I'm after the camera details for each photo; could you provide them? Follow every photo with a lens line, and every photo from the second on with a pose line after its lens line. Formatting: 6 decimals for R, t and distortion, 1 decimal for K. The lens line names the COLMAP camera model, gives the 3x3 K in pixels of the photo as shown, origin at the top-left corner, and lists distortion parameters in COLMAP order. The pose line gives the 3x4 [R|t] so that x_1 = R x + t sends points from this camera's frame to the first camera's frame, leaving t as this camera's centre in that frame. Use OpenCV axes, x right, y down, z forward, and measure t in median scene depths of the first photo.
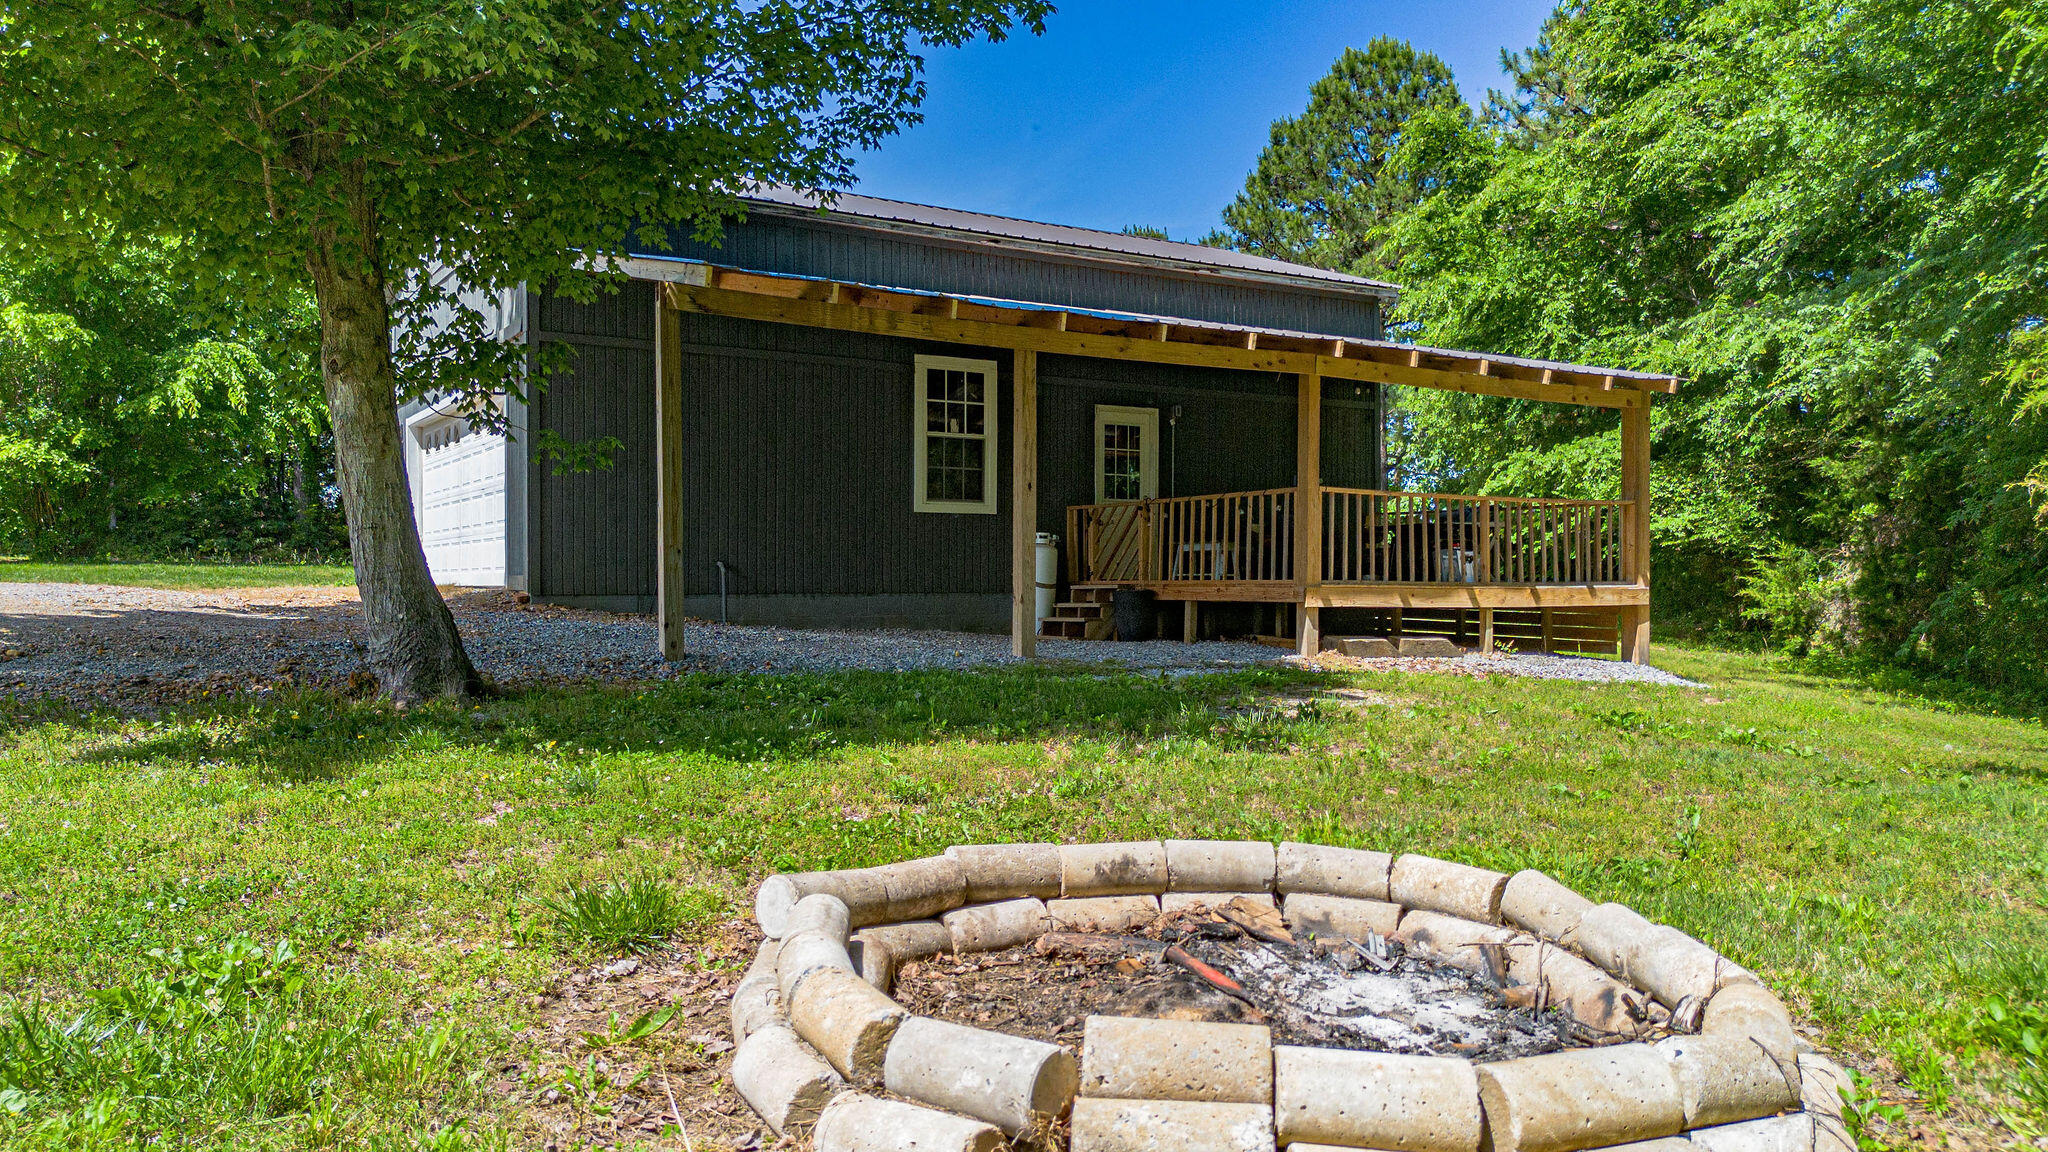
lens RADIAL K [[1461.9, 0, 1010.4], [0, 1461.9, 576.8], [0, 0, 1]] dist [0.092789, -0.137312]
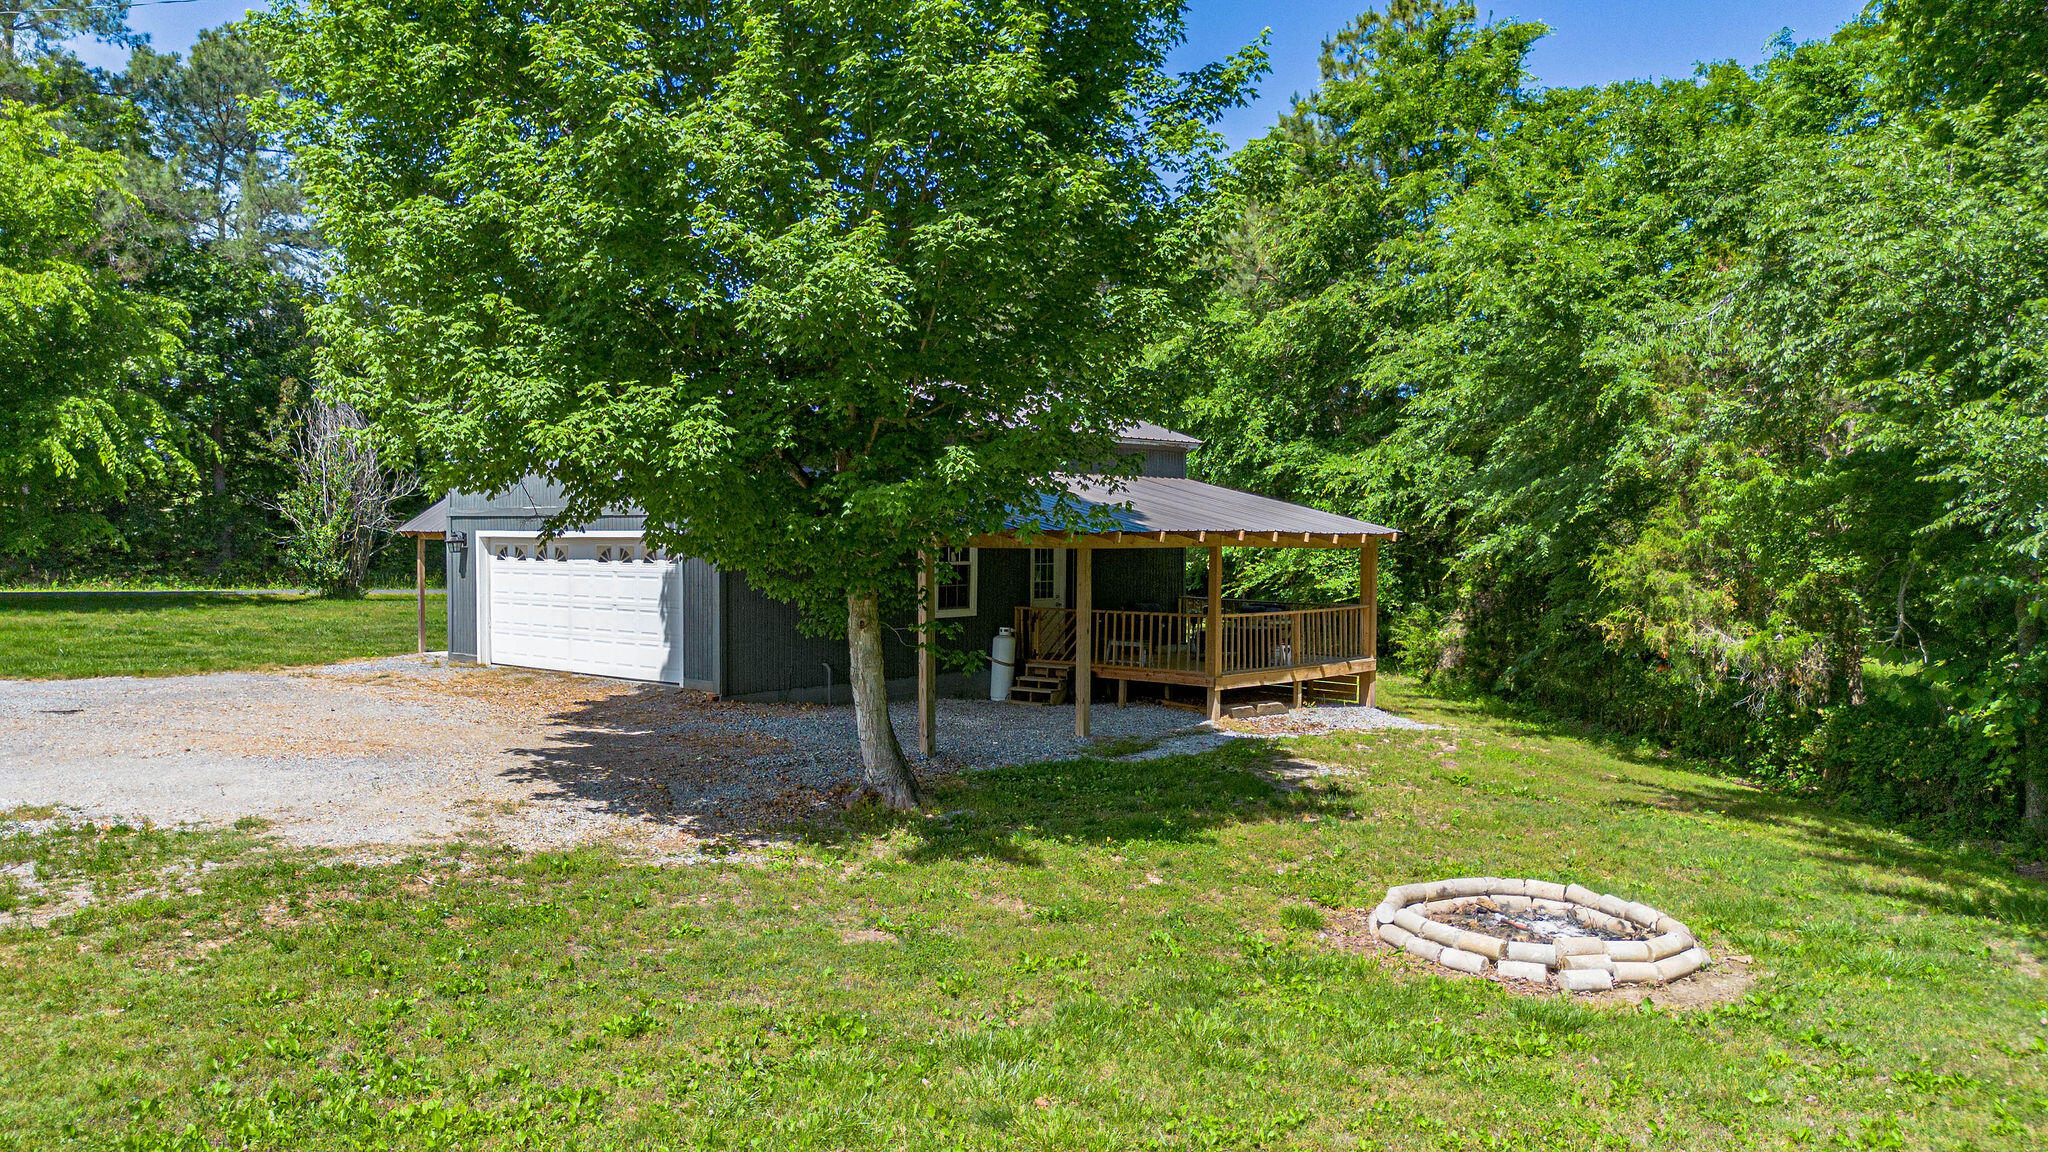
lens RADIAL K [[1435.5, 0, 1024.0], [0, 1435.5, 576.0], [0, 0, 1]] dist [0.086770, -0.078513]
pose [[0.954103, -0.004429, 0.299446, -0.424135], [-0.005101, 0.999505, 0.031038, -0.137453], [-0.299435, -0.031141, 0.953608, -0.396955]]
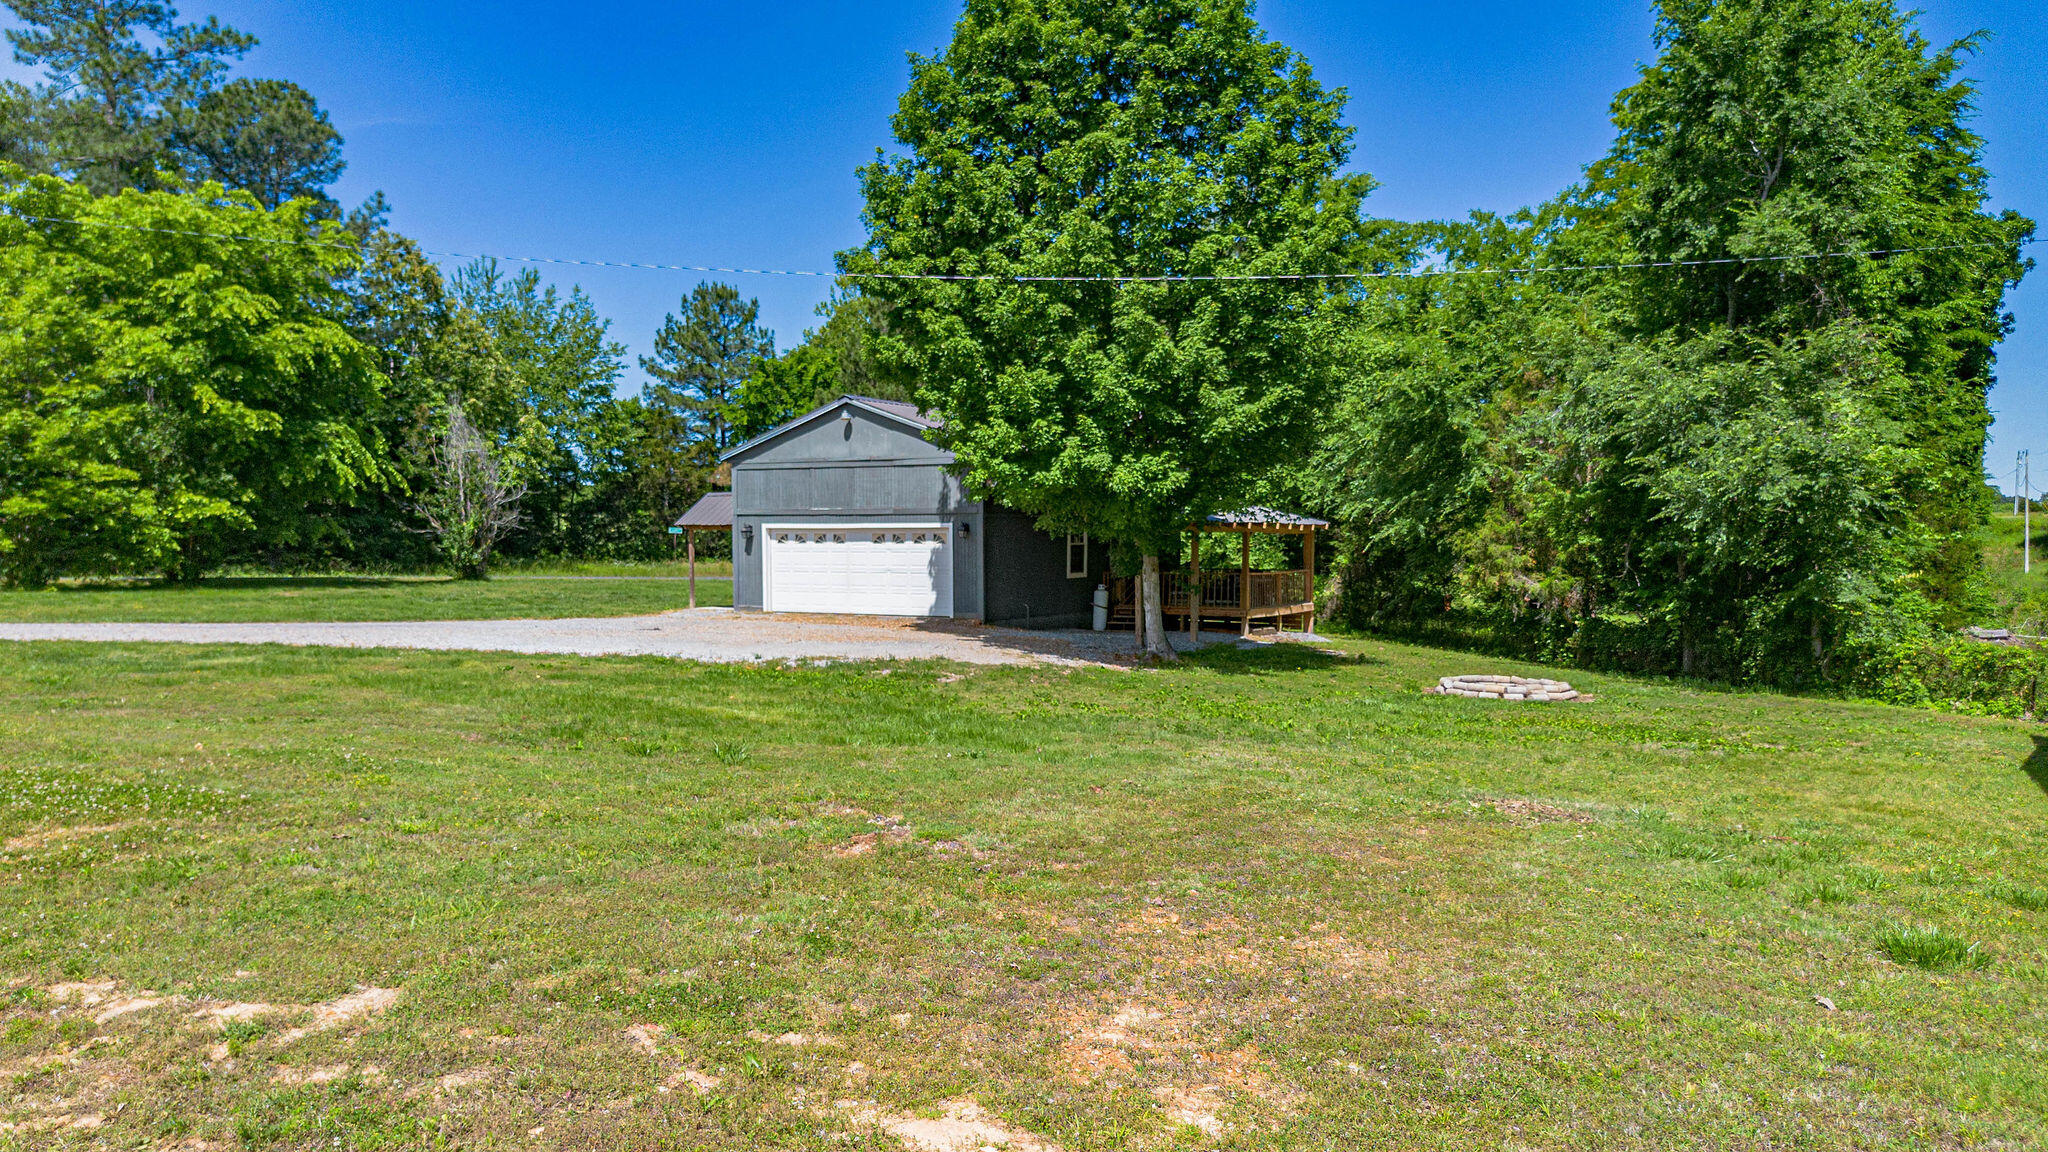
lens RADIAL K [[1450.5, 0, 1012.1], [0, 1450.5, 579.6], [0, 0, 1]] dist [0.086420, -0.097790]
pose [[0.880004, -0.014111, 0.474756, -1.290518], [-0.002497, 0.999407, 0.034332, -0.125949], [-0.474959, -0.031398, 0.879448, -1.018935]]
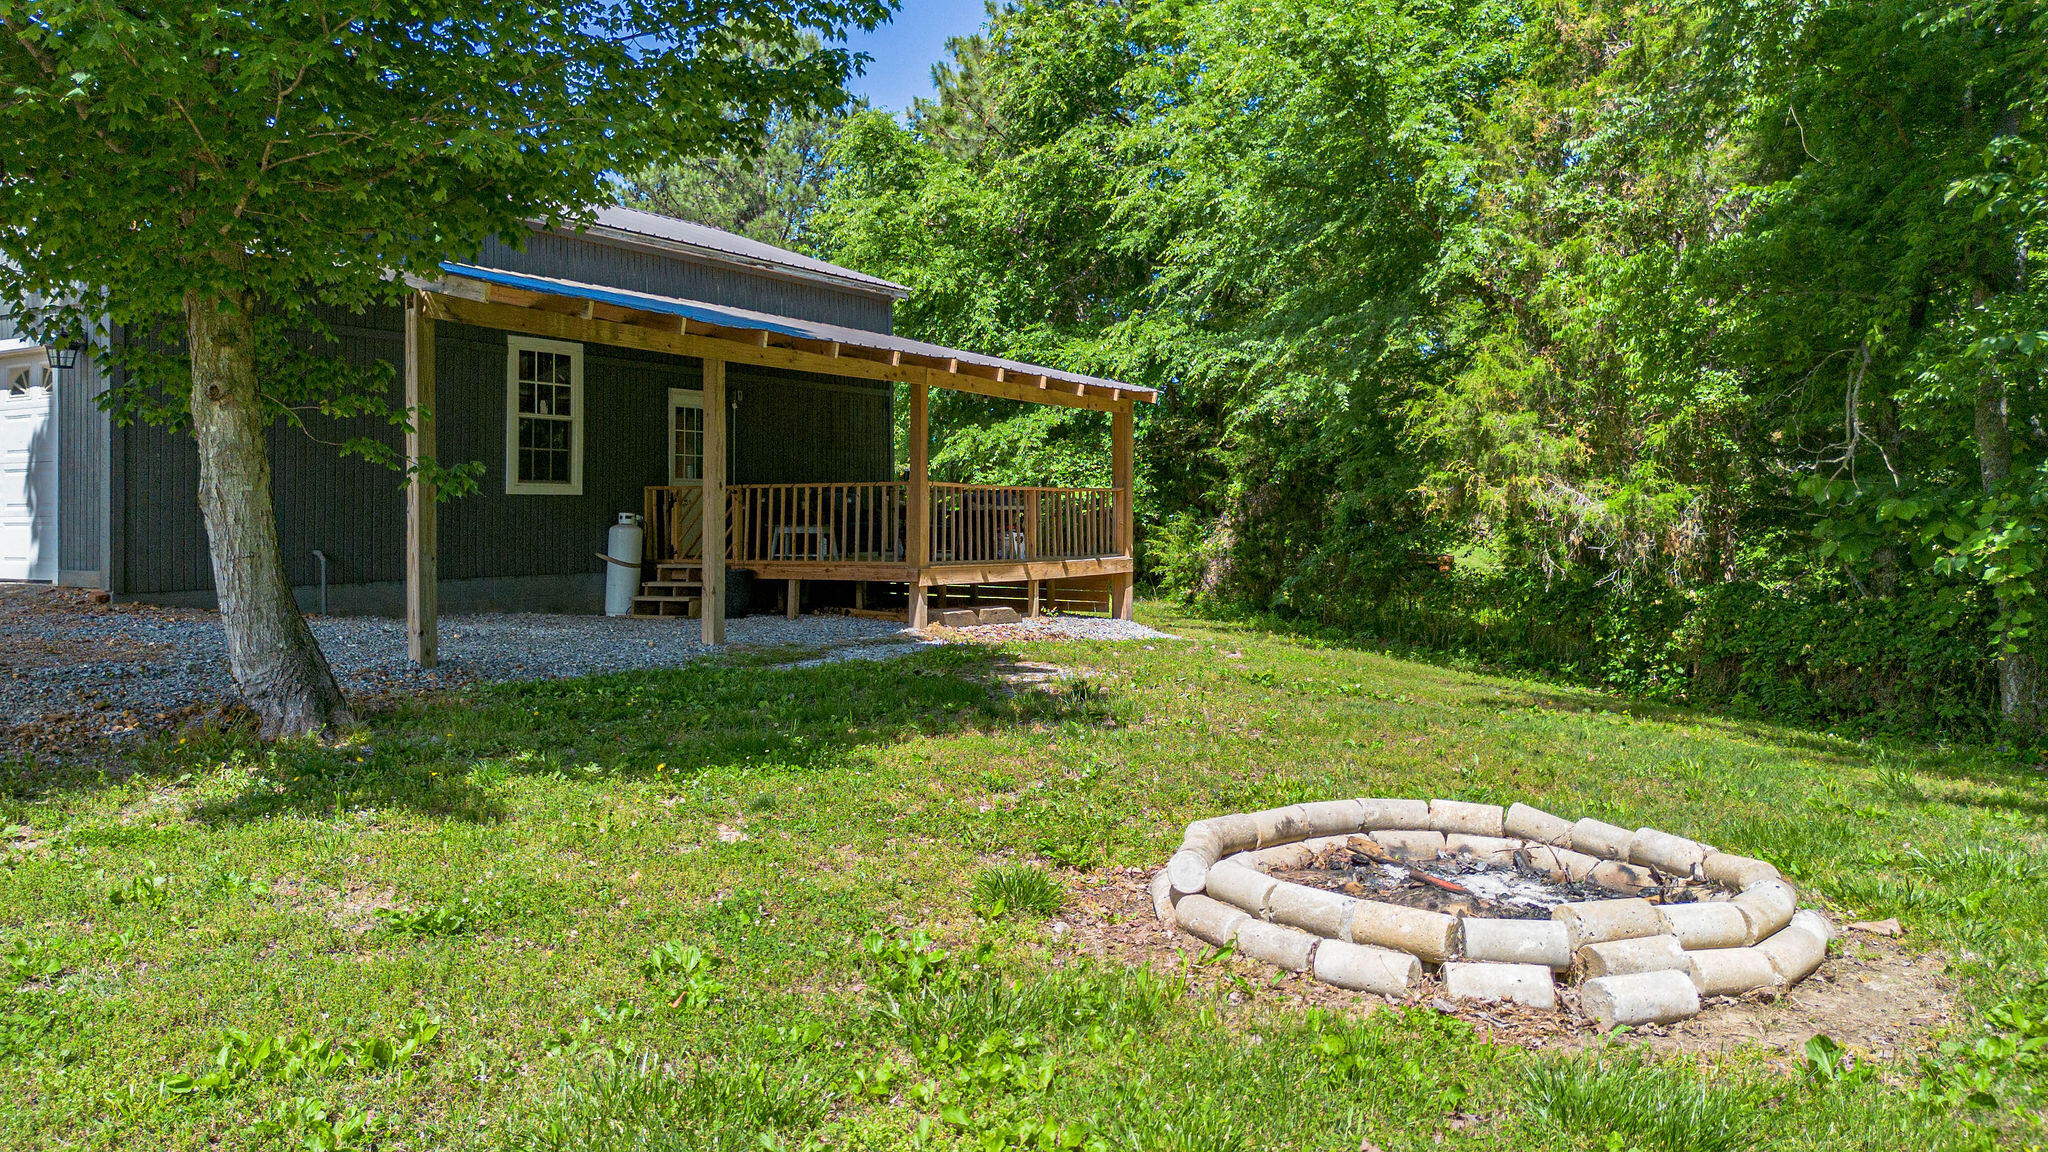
lens RADIAL K [[1480.6, 0, 1022.4], [0, 1480.6, 515.3], [0, 0, 1]] dist [0.095596, -0.103079]
pose [[0.888129, -0.002450, 0.459587, -0.233806], [0.001553, 0.999996, 0.002329, -0.033416], [-0.459591, -0.001355, 0.888130, -0.063108]]
